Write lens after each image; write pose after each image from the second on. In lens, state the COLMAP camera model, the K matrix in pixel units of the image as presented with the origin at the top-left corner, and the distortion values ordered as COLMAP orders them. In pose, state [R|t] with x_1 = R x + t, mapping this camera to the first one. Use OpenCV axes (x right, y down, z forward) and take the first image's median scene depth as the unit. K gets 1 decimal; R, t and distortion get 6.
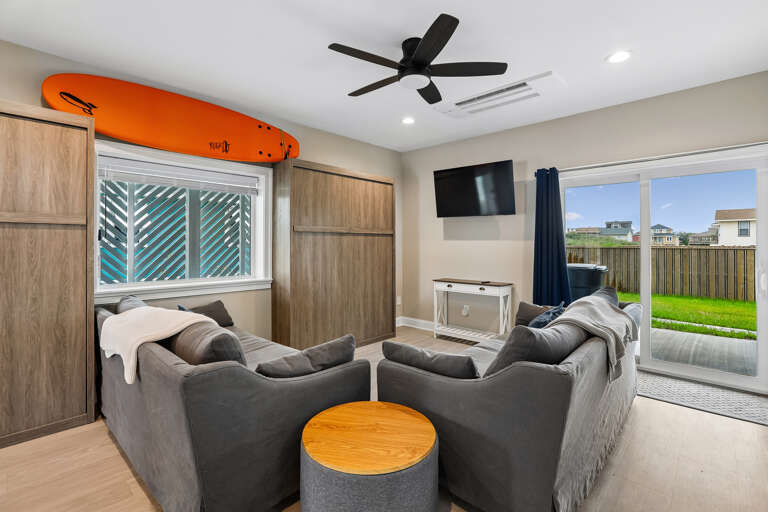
lens RADIAL K [[361.3, 0, 383.7], [0, 361.3, 250.3], [0, 0, 1]] dist [-0.001676, 0.005524]
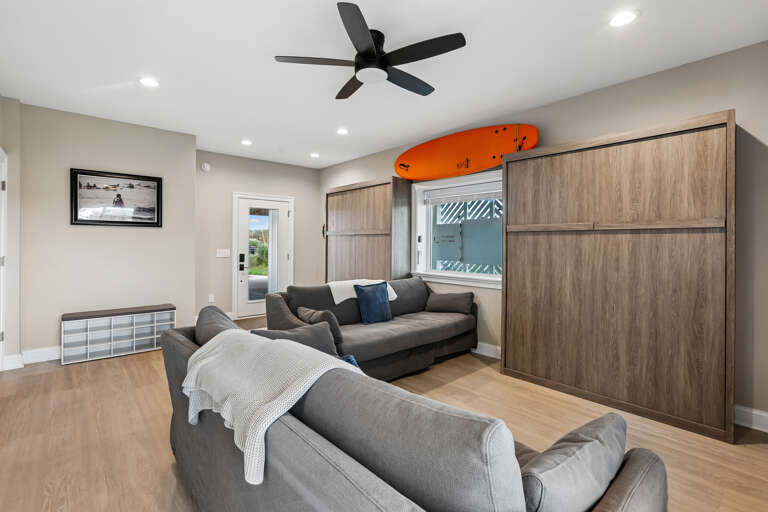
lens RADIAL K [[361.3, 0, 375.9], [0, 361.3, 243.1], [0, 0, 1]] dist [-0.001676, 0.005524]
pose [[-0.097486, 0.010237, -0.995184, 0.616093], [-0.012684, 0.999853, 0.011527, -0.025999], [0.995156, 0.013747, -0.097342, 0.649293]]
